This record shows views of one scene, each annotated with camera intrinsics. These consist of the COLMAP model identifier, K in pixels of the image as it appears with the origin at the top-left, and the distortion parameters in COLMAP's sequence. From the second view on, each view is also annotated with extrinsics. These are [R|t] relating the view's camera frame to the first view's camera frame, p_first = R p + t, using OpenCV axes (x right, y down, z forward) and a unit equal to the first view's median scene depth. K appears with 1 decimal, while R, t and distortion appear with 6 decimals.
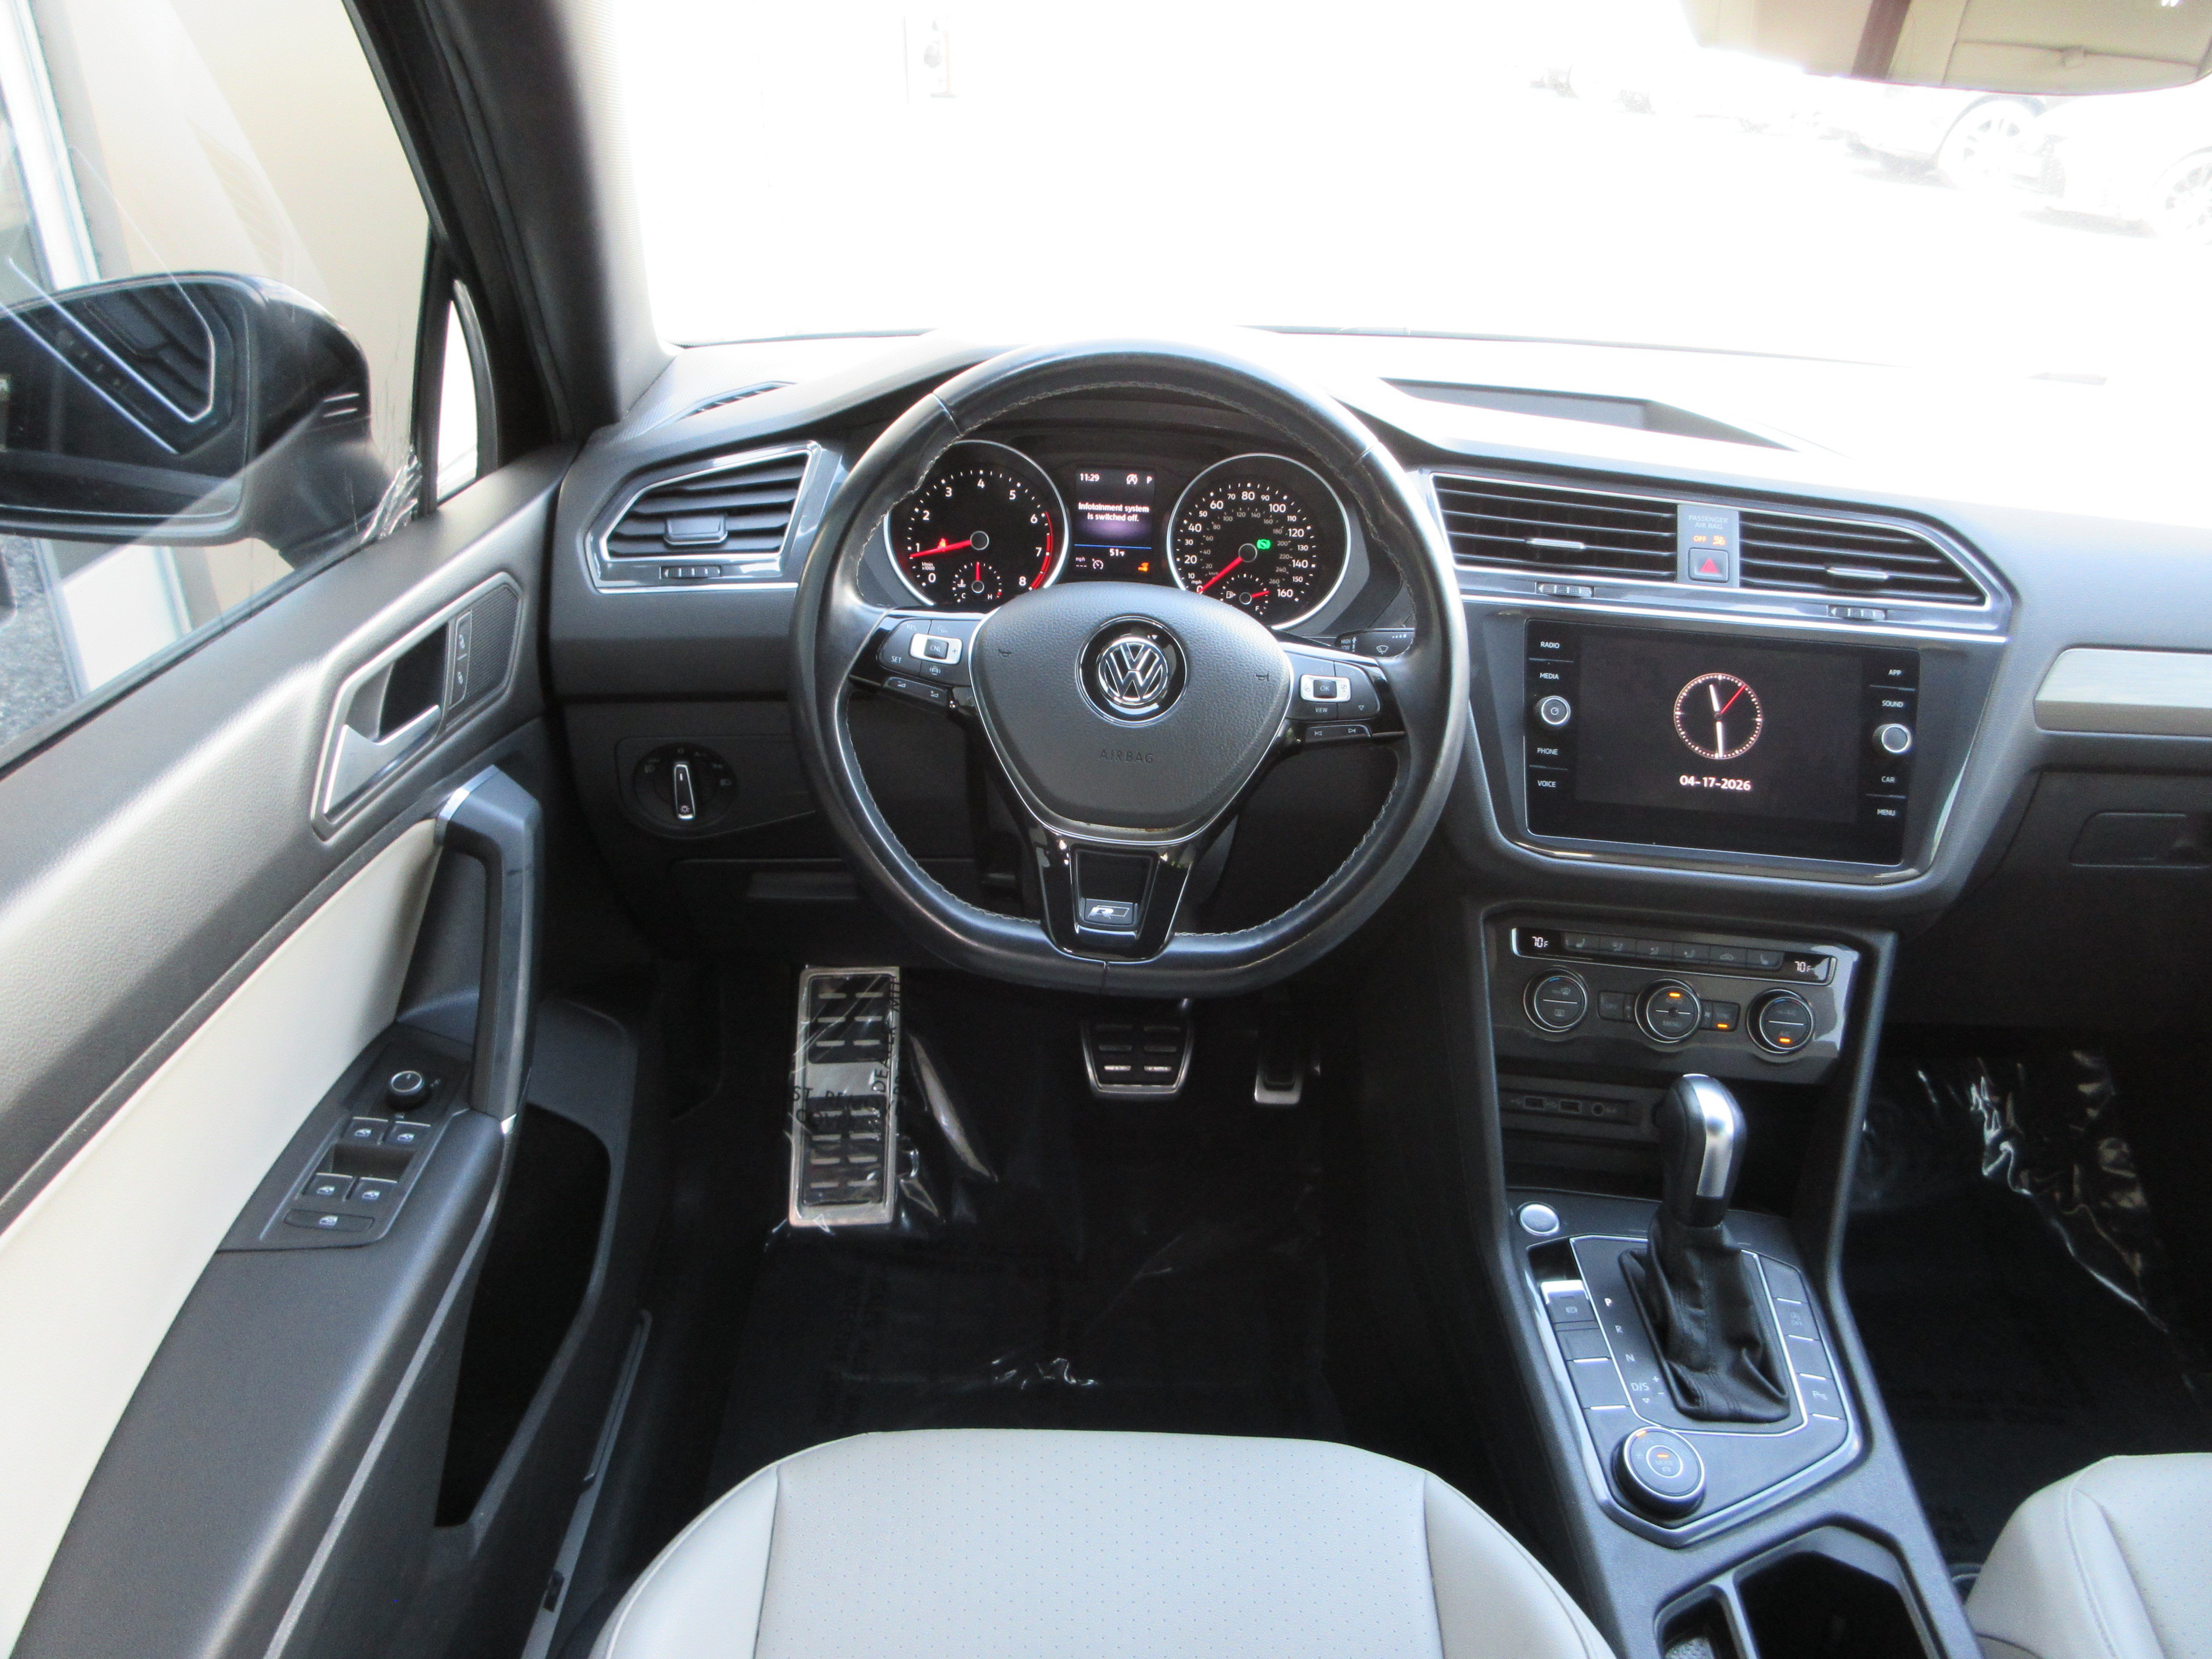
lens RADIAL K [[1638.4, 0, 1107.9], [0, 1638.4, 818.9], [0, 0, 1]] dist [-0.008757, 0.019132]
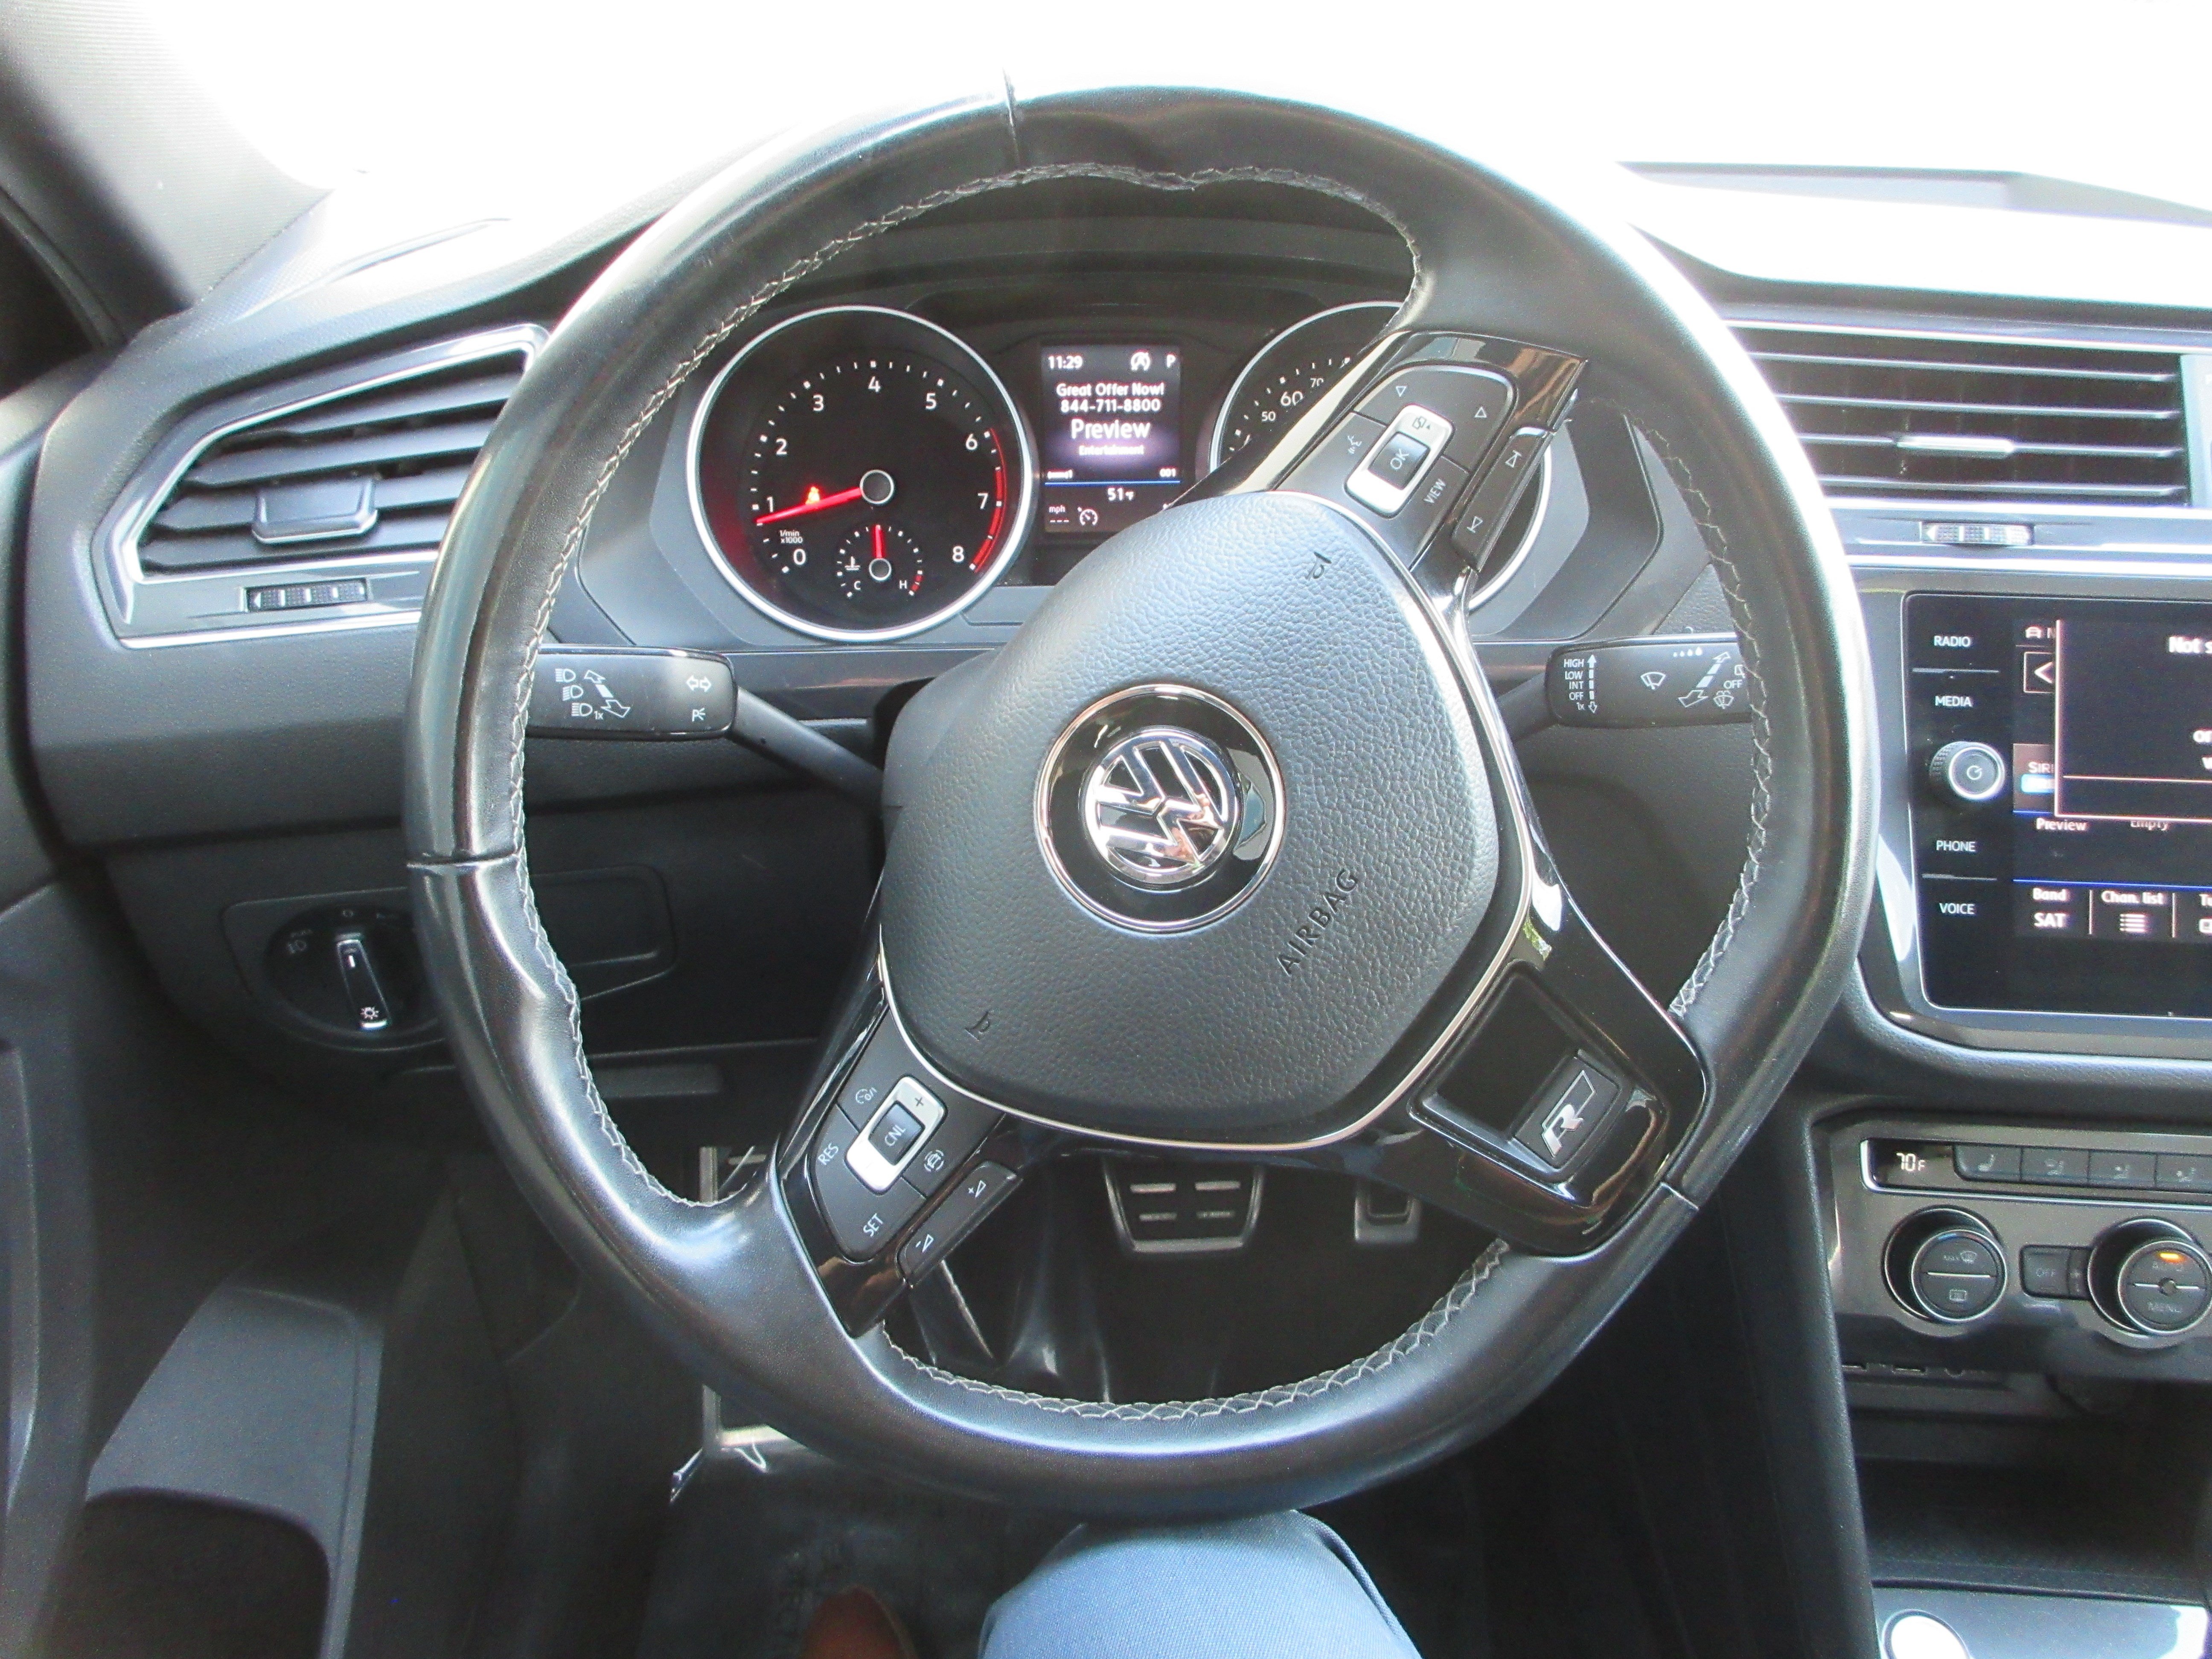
lens RADIAL K [[1638.4, 0, 1110.7], [0, 1638.4, 823.3], [0, 0, 1]] dist [-0.008757, 0.019132]
pose [[0.998546, -0.052730, -0.011216, 0.002631], [0.053454, 0.995424, 0.079202, -0.102136], [0.006988, -0.079686, 0.996795, 0.460392]]
